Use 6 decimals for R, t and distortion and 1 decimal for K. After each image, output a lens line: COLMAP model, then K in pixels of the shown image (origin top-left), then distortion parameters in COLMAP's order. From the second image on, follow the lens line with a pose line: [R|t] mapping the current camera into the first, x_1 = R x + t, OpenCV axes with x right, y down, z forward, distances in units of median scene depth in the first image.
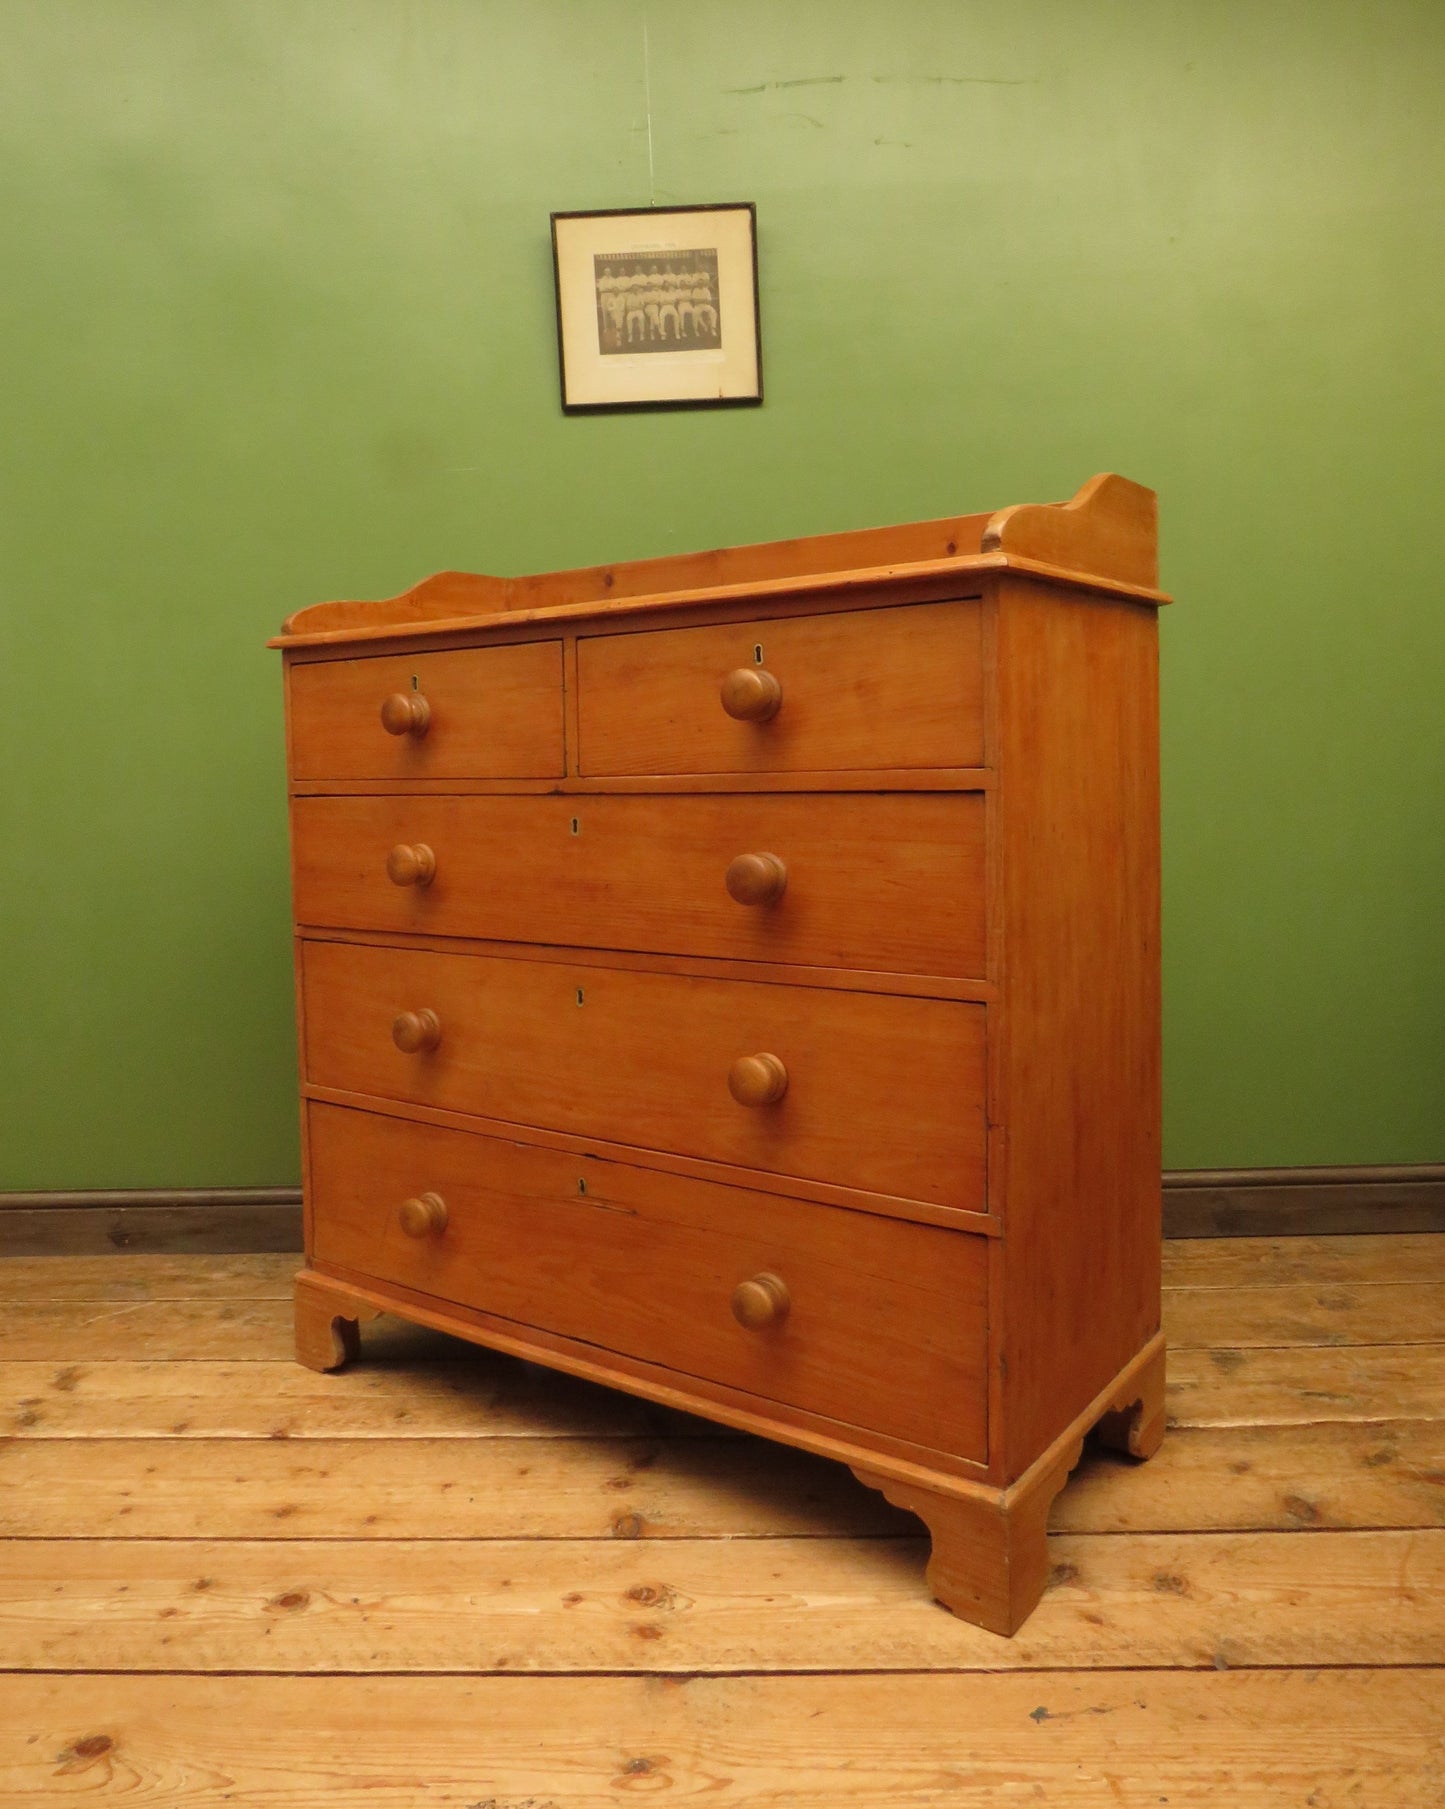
lens RADIAL K [[1366.8, 0, 712.0], [0, 1366.8, 745.5], [0, 0, 1]] dist [-0.028865, 0.009272]
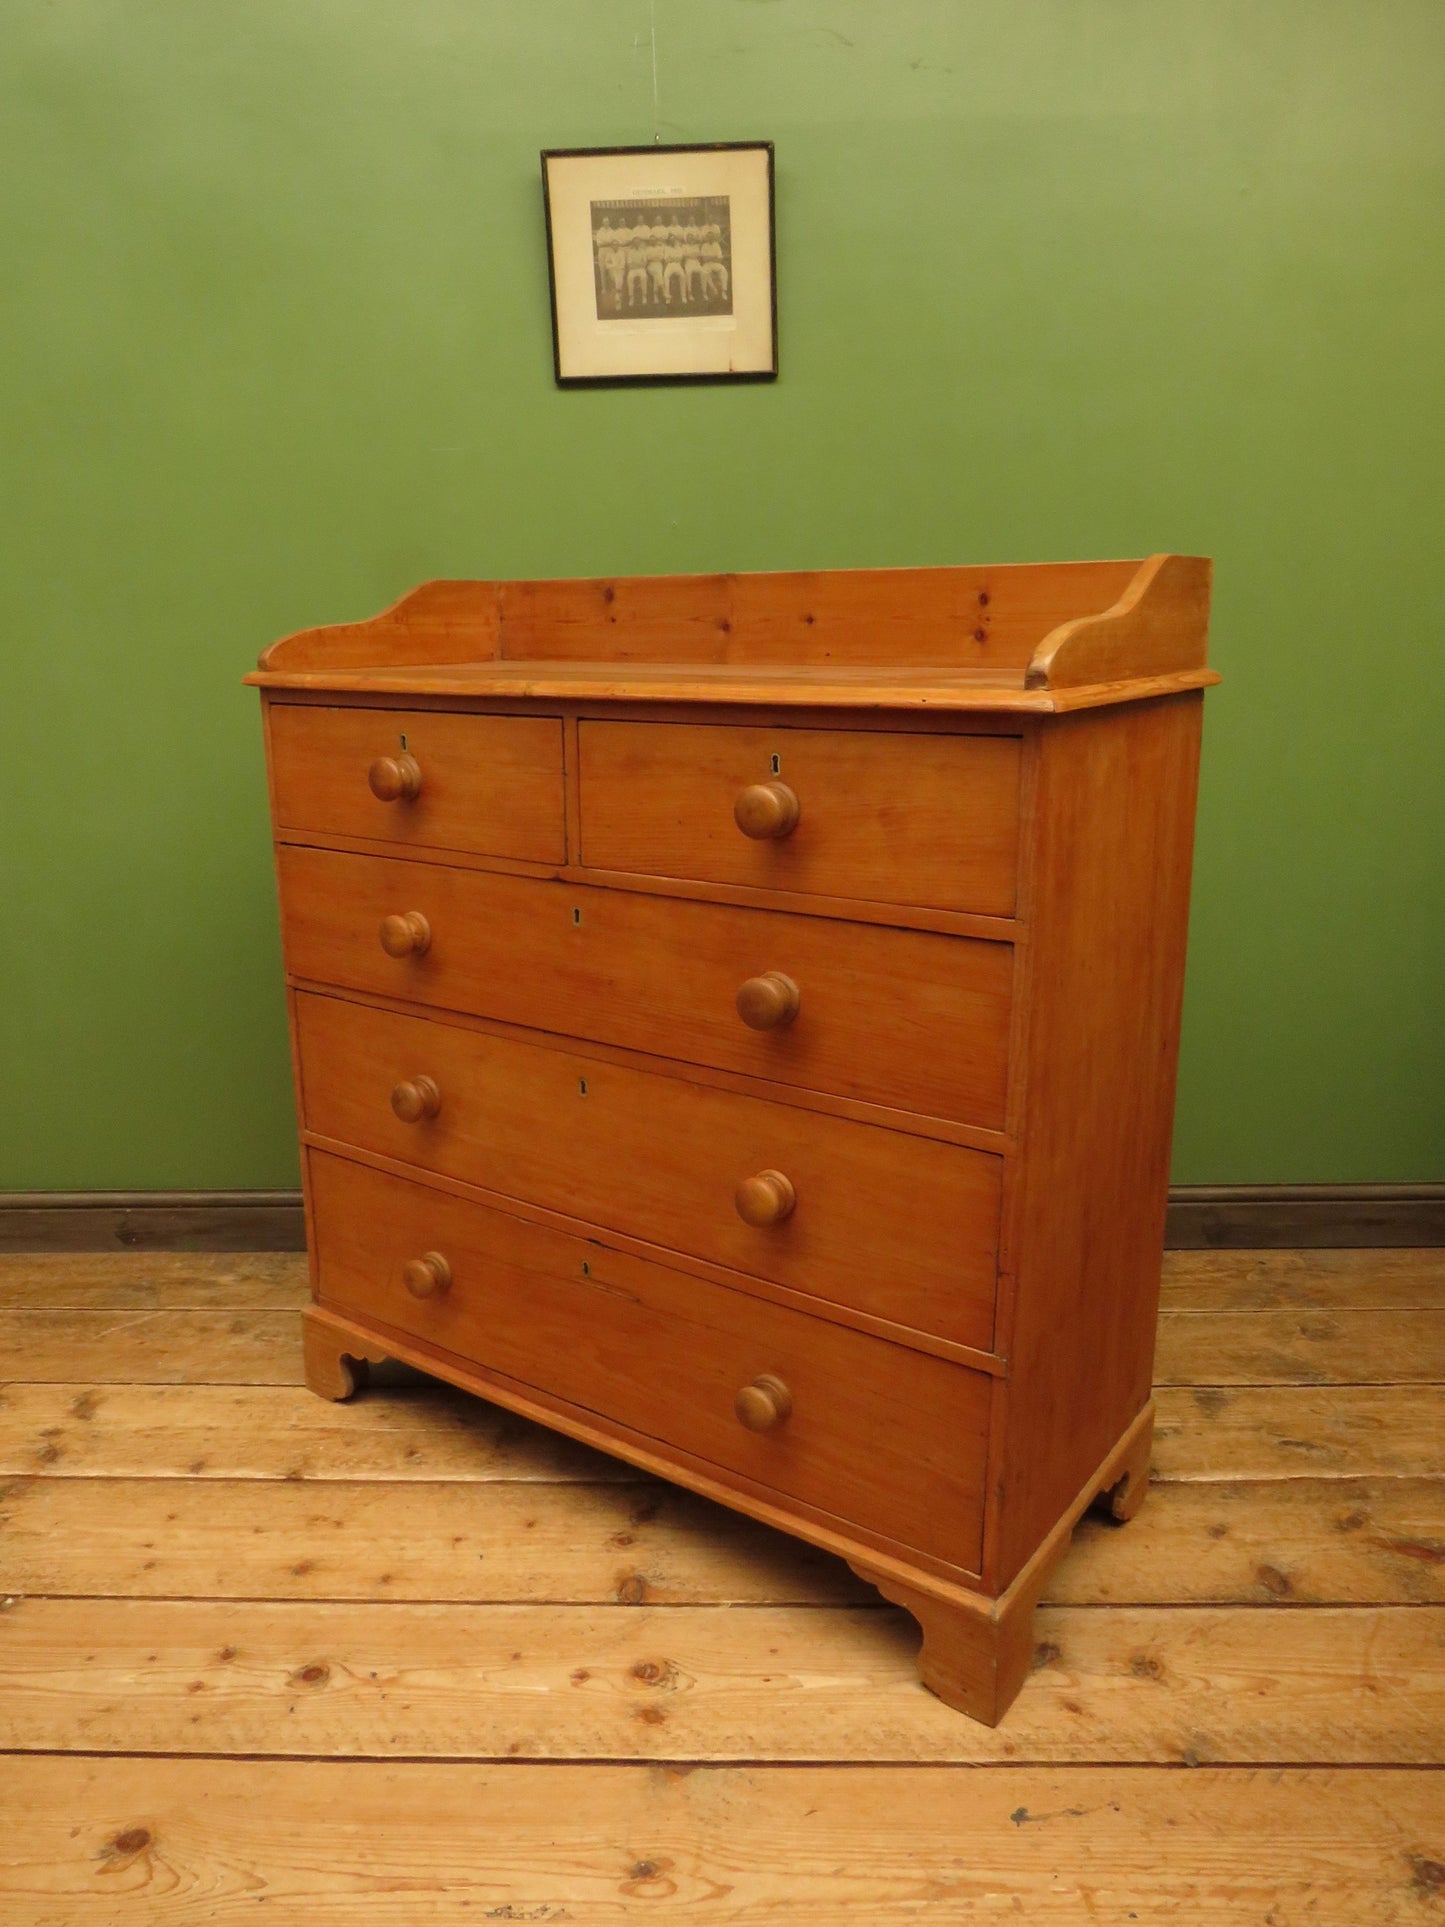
lens RADIAL K [[1378.1, 0, 716.6], [0, 1378.1, 877.1], [0, 0, 1]] dist [-0.027378, 0.005288]
pose [[0.999887, 0.012446, 0.008399, -0.011376], [-0.013864, 0.980067, 0.198185, -0.162134], [-0.005765, -0.198279, 0.980129, 0.068185]]
